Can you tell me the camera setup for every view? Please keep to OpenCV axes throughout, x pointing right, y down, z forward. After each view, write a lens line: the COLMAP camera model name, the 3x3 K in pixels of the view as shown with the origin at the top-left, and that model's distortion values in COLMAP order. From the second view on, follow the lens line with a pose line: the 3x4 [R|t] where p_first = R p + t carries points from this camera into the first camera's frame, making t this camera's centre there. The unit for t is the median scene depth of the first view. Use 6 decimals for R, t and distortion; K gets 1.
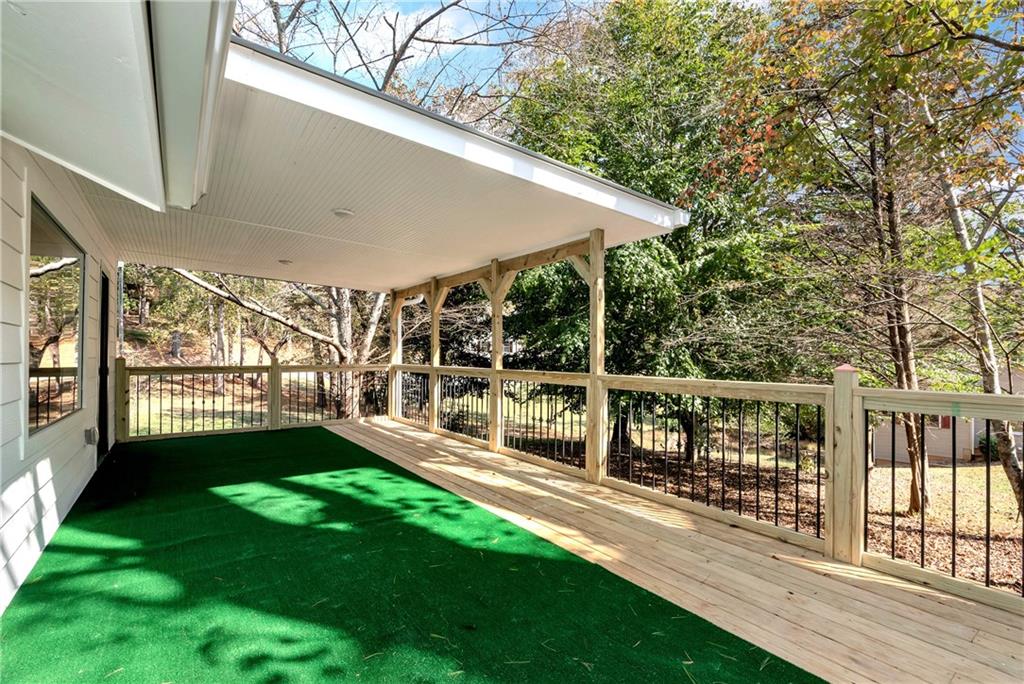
lens RADIAL K [[455.0, 0, 523.9], [0, 455.0, 353.7], [0, 0, 1]] dist [0.000188, -0.000074]
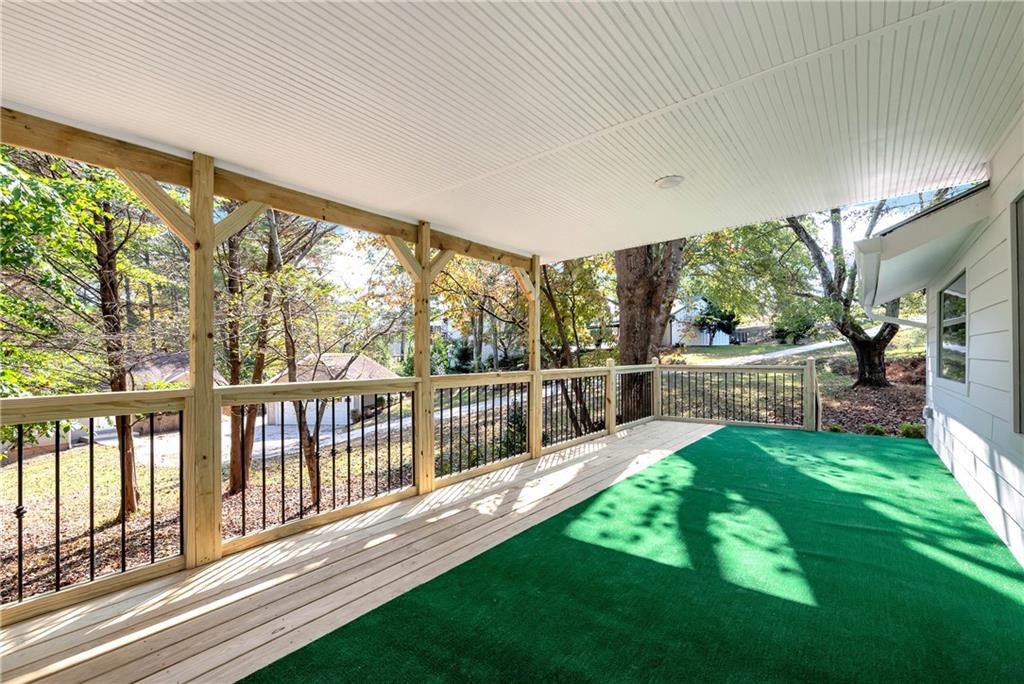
lens RADIAL K [[455.0, 0, 523.9], [0, 455.0, 353.7], [0, 0, 1]] dist [0.000188, -0.000074]
pose [[-0.271565, 0.003213, 0.962415, -1.096771], [0.006682, 0.999977, -0.001453, 0.000370], [-0.962397, 0.006036, -0.271580, 1.448376]]
